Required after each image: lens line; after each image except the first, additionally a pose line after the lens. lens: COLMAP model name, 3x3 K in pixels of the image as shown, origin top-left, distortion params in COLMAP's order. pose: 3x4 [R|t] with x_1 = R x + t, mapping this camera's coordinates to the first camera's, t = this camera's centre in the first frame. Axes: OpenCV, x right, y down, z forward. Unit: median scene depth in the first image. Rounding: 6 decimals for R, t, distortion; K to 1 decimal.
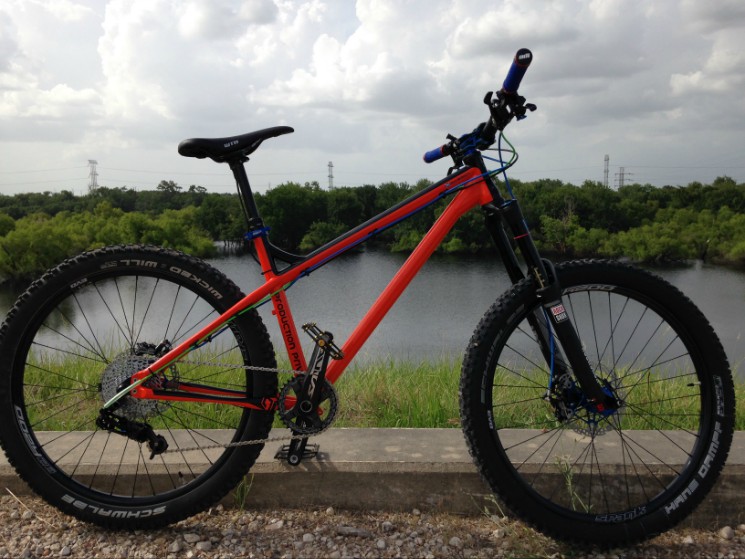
lens RADIAL K [[687.0, 0, 369.0], [0, 687.0, 285.3], [0, 0, 1]] dist [0.087907, 0.000000]
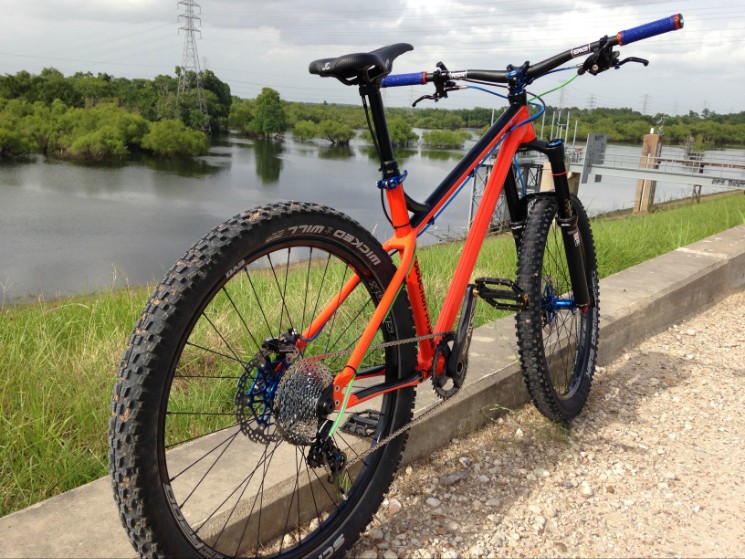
lens RADIAL K [[687.0, 0, 377.1], [0, 687.0, 285.3], [0, 0, 1]] dist [0.087907, 0.000000]
pose [[0.615154, -0.156849, 0.772648, -0.815629], [0.039284, 0.984891, 0.168659, -0.088759], [-0.787428, -0.073398, 0.612021, 0.506776]]
